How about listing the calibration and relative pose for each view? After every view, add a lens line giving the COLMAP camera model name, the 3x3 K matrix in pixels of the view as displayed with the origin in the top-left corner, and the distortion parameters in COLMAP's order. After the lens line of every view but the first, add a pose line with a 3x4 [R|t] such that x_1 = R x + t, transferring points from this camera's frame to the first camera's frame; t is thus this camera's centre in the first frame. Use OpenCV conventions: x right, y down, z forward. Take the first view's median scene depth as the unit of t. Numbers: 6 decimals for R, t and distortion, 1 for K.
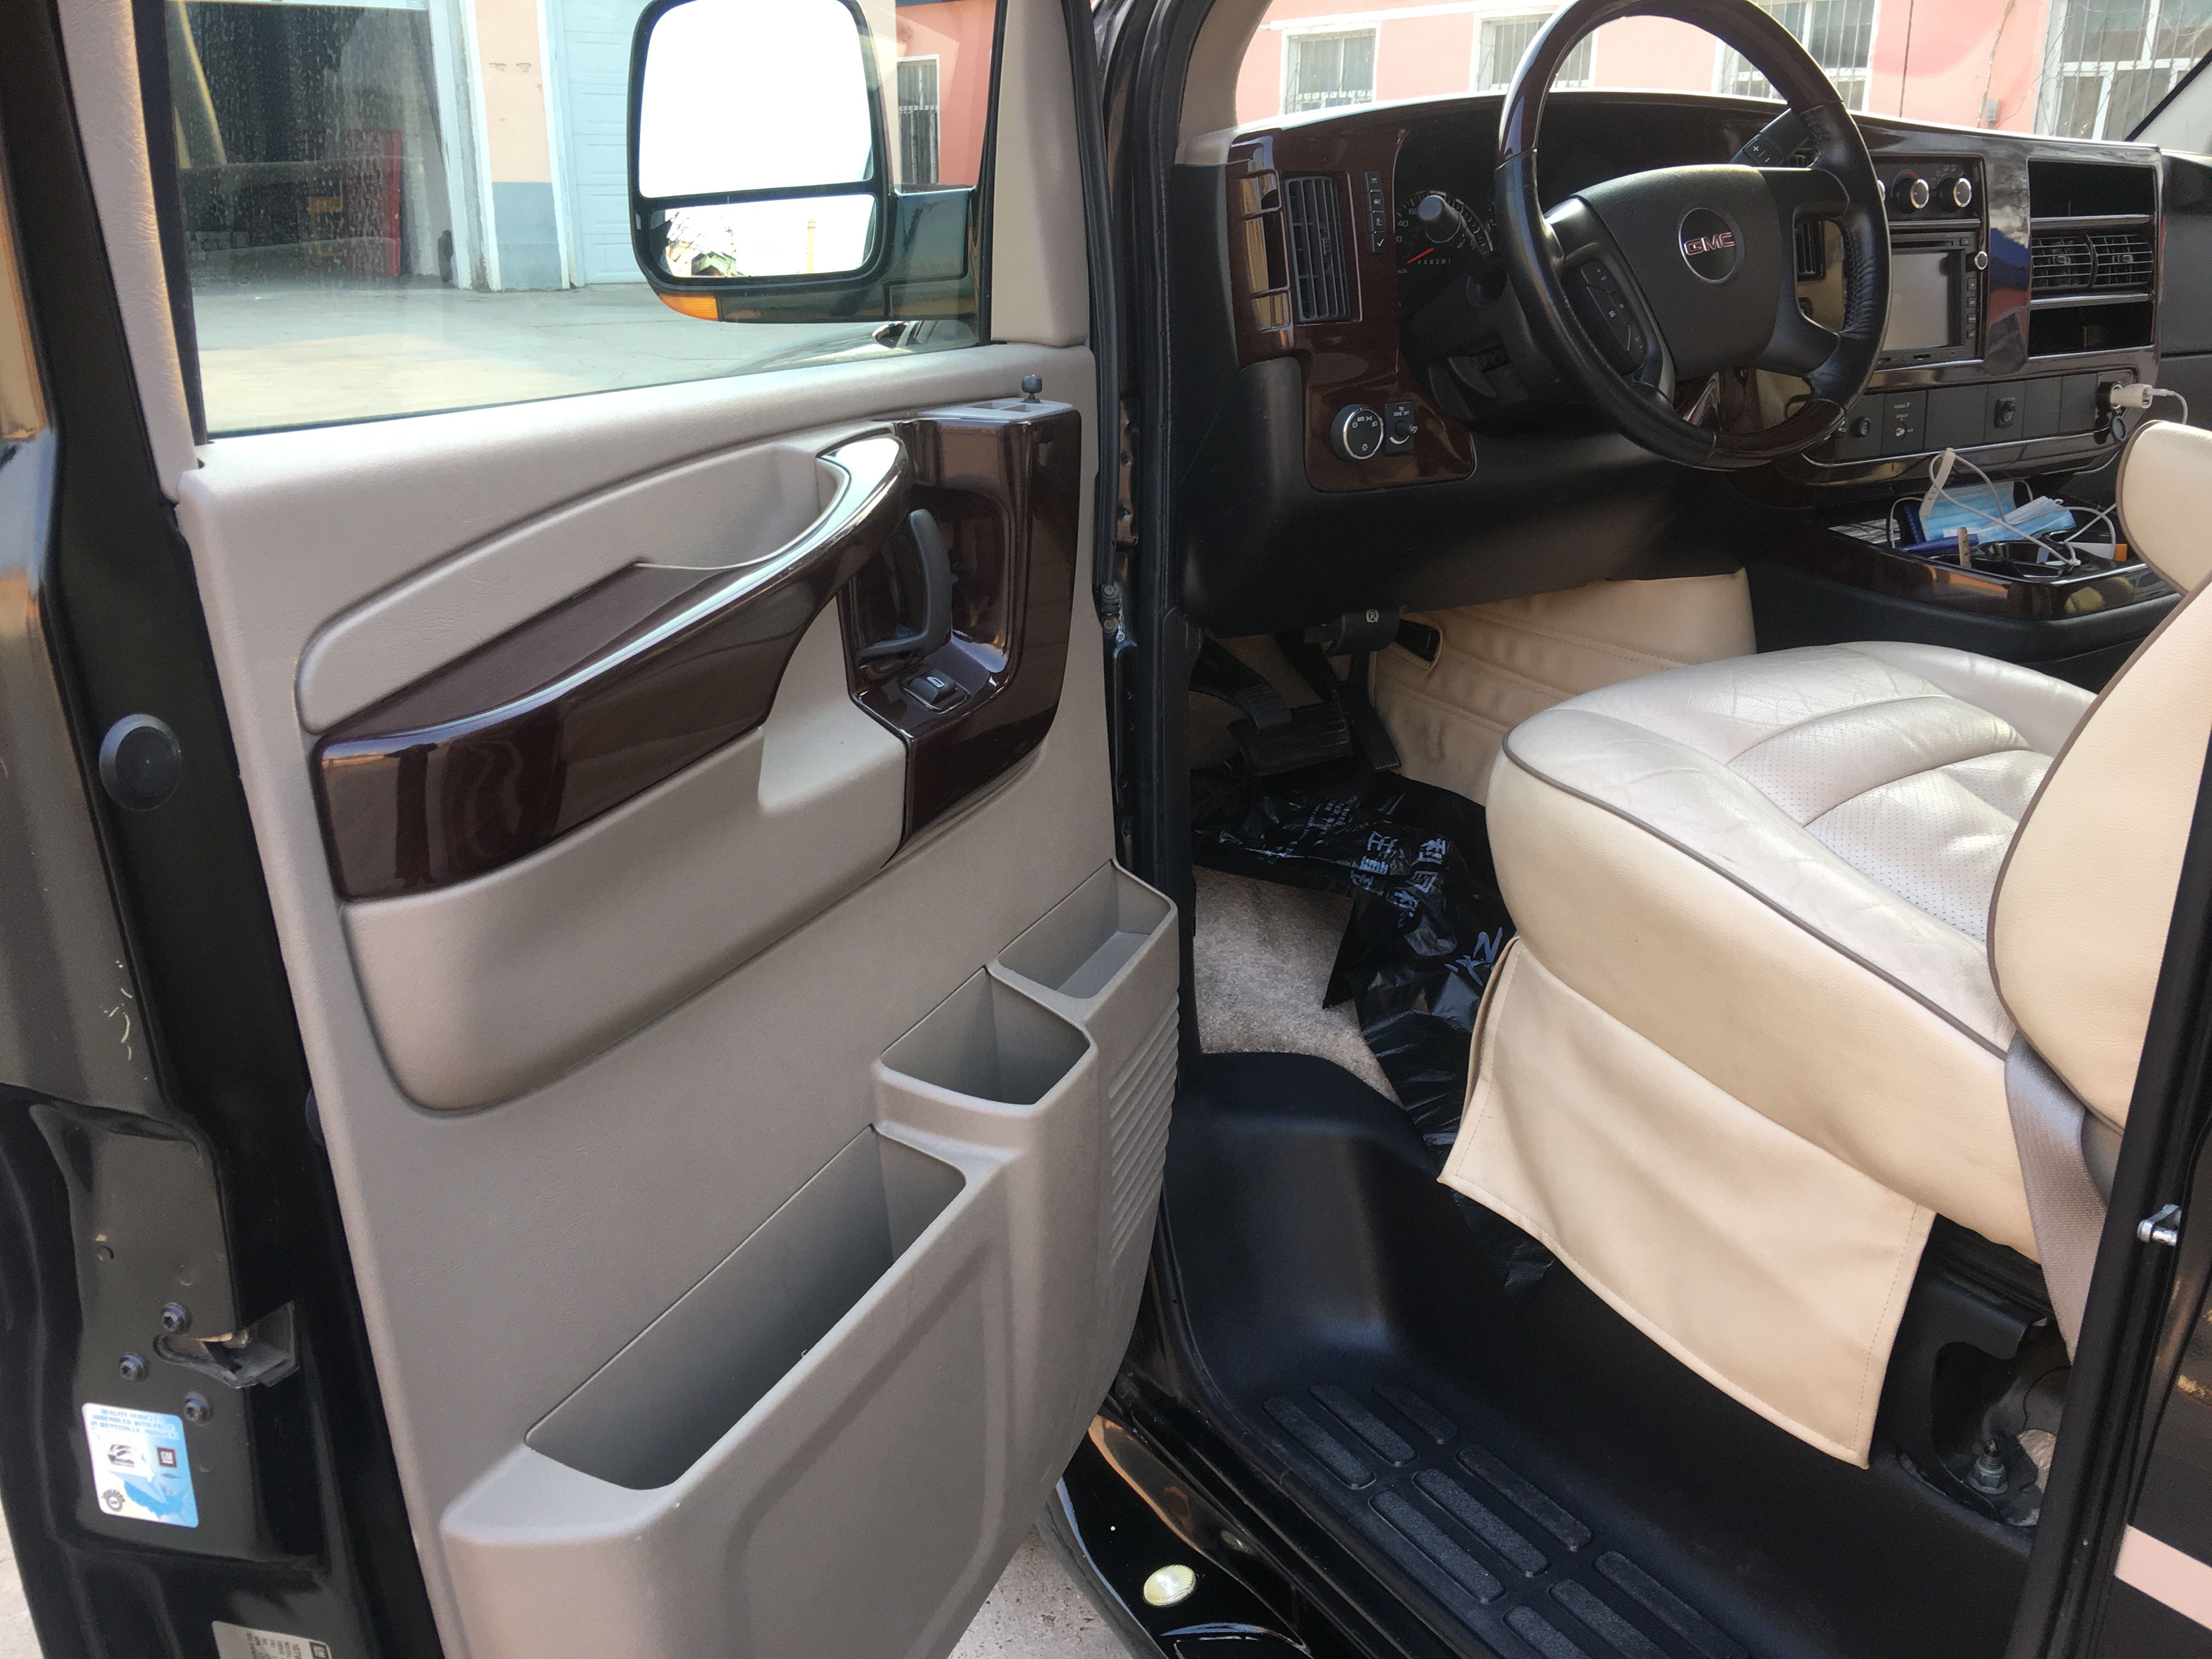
lens RADIAL K [[1859.1, 0, 1097.8], [0, 1859.1, 798.2], [0, 0, 1]] dist [0.081038, -0.124395]
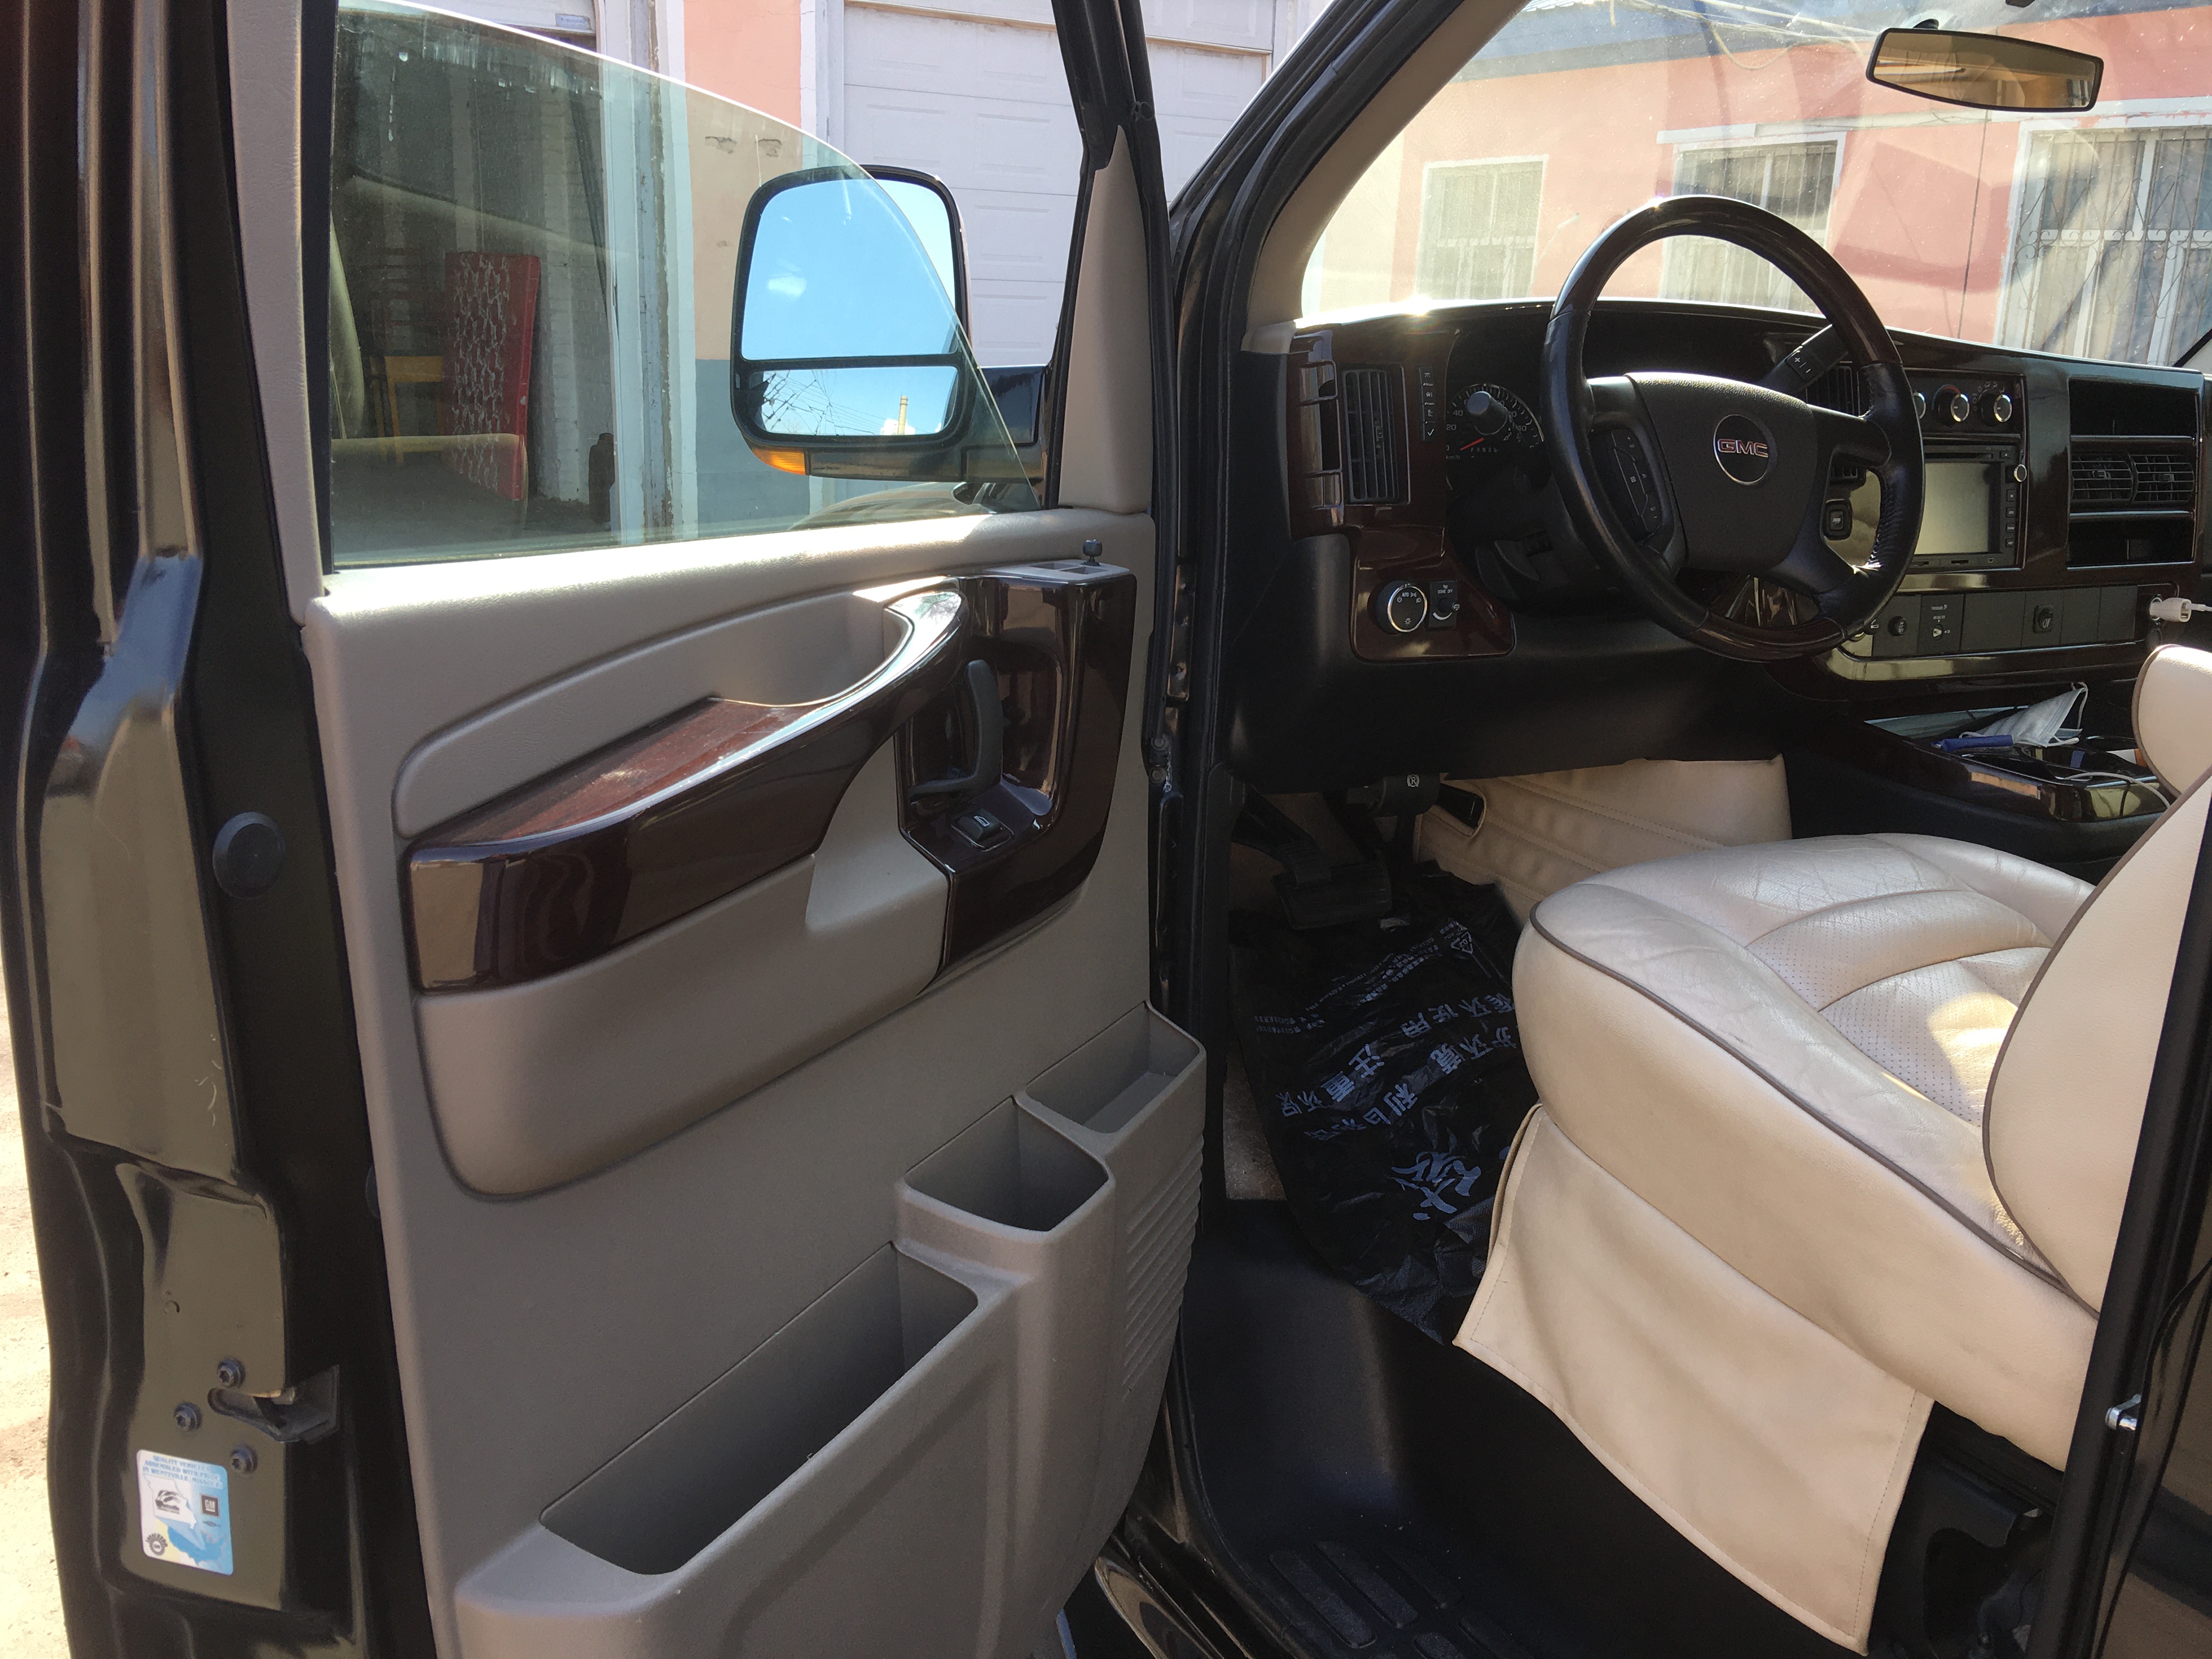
lens RADIAL K [[1859.1, 0, 1100.5], [0, 1859.1, 800.8], [0, 0, 1]] dist [0.081038, -0.124395]
pose [[0.997836, 0.054813, -0.036318, 0.014700], [-0.057450, 0.995447, -0.076053, 0.002142], [0.031984, 0.077975, 0.996442, -0.043708]]
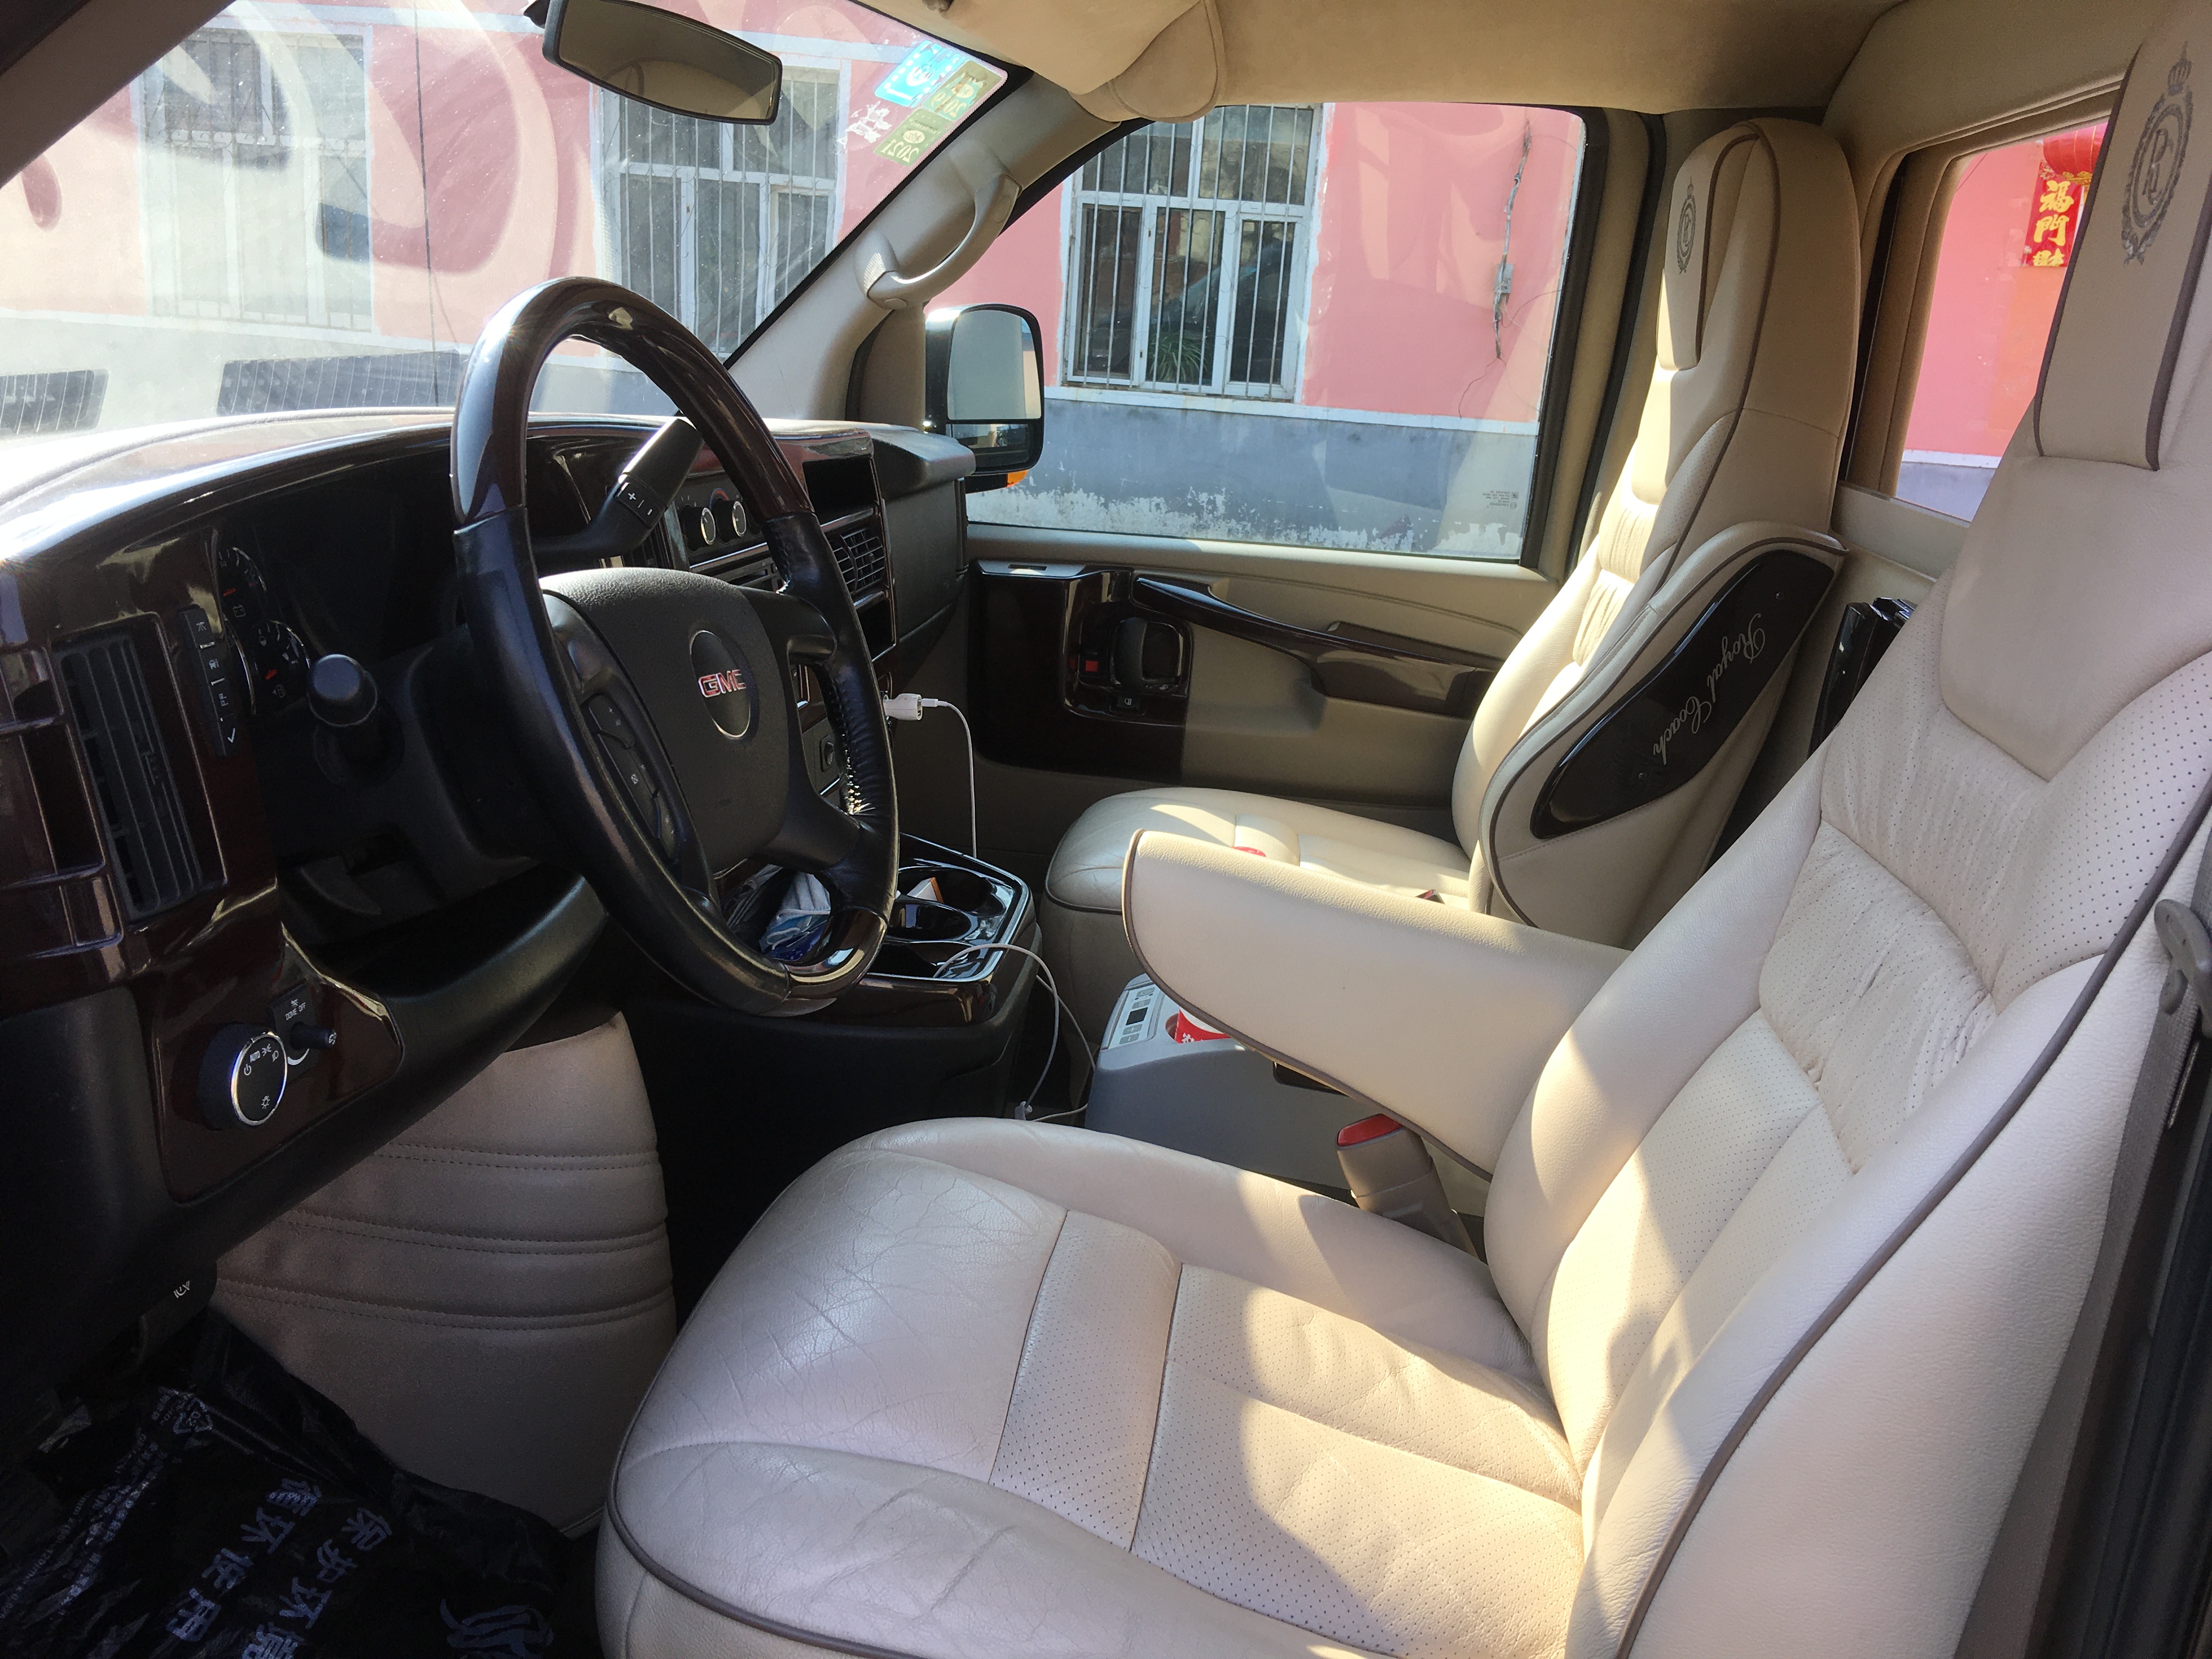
lens RADIAL K [[1859.1, 0, 1071.9], [0, 1859.1, 815.0], [0, 0, 1]] dist [0.081038, -0.124395]
pose [[0.651581, -0.156602, 0.742239, -0.098517], [0.180591, 0.982350, 0.048728, -0.262115], [-0.736770, 0.102291, 0.668361, 0.472195]]
